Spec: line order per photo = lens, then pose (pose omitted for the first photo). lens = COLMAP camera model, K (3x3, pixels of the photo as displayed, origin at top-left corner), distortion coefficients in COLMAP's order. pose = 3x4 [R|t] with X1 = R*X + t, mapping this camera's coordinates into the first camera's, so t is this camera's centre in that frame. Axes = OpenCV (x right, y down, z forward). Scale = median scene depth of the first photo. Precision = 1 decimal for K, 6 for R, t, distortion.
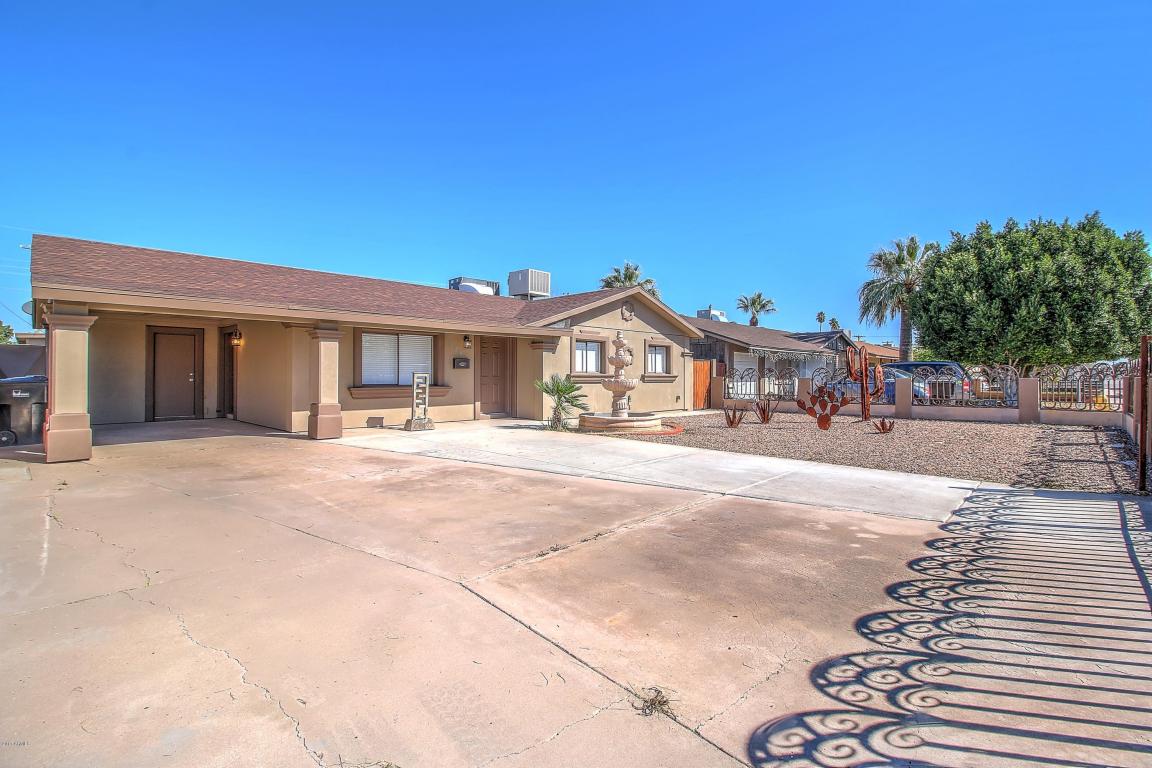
lens RADIAL K [[533.3, 0, 579.9], [0, 533.3, 372.3], [0, 0, 1]] dist [-0.002810, -0.009840]
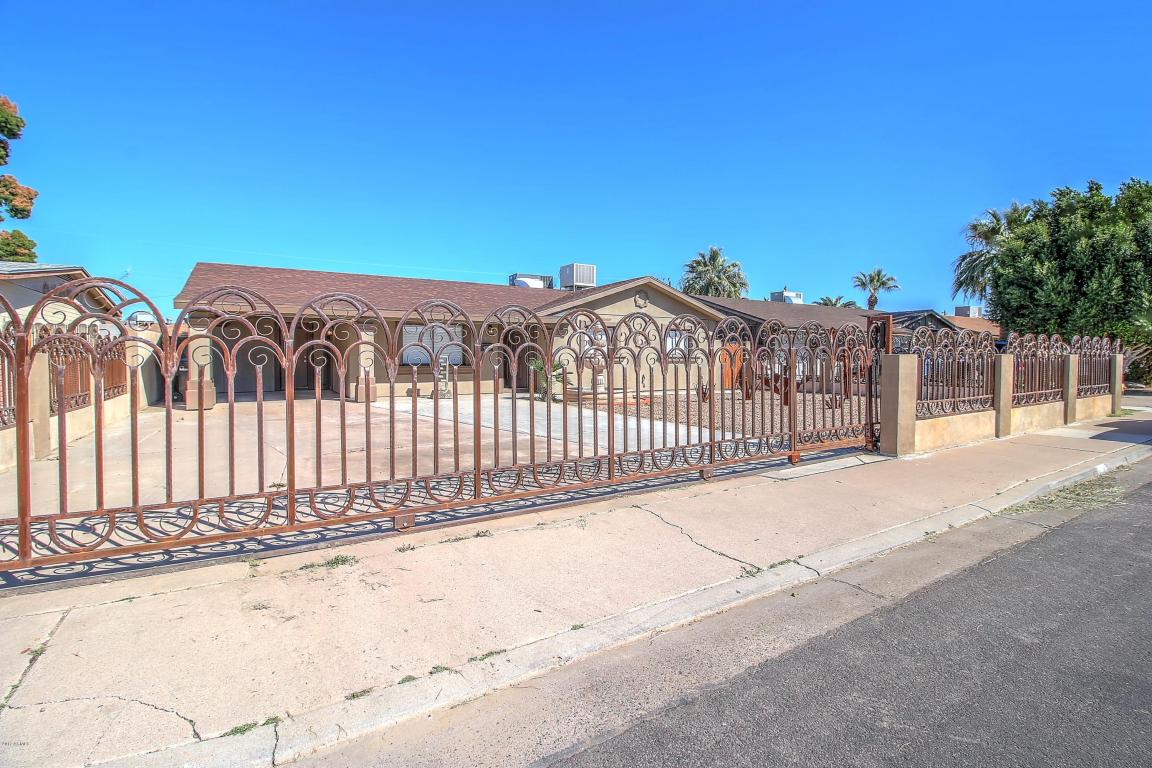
lens RADIAL K [[533.3, 0, 579.9], [0, 533.3, 372.3], [0, 0, 1]] dist [-0.002810, -0.009840]
pose [[0.965203, 0.002802, -0.261488, 0.240126], [0.004632, 0.999603, 0.027809, 0.006406], [0.261462, -0.028053, 0.964806, -0.106537]]
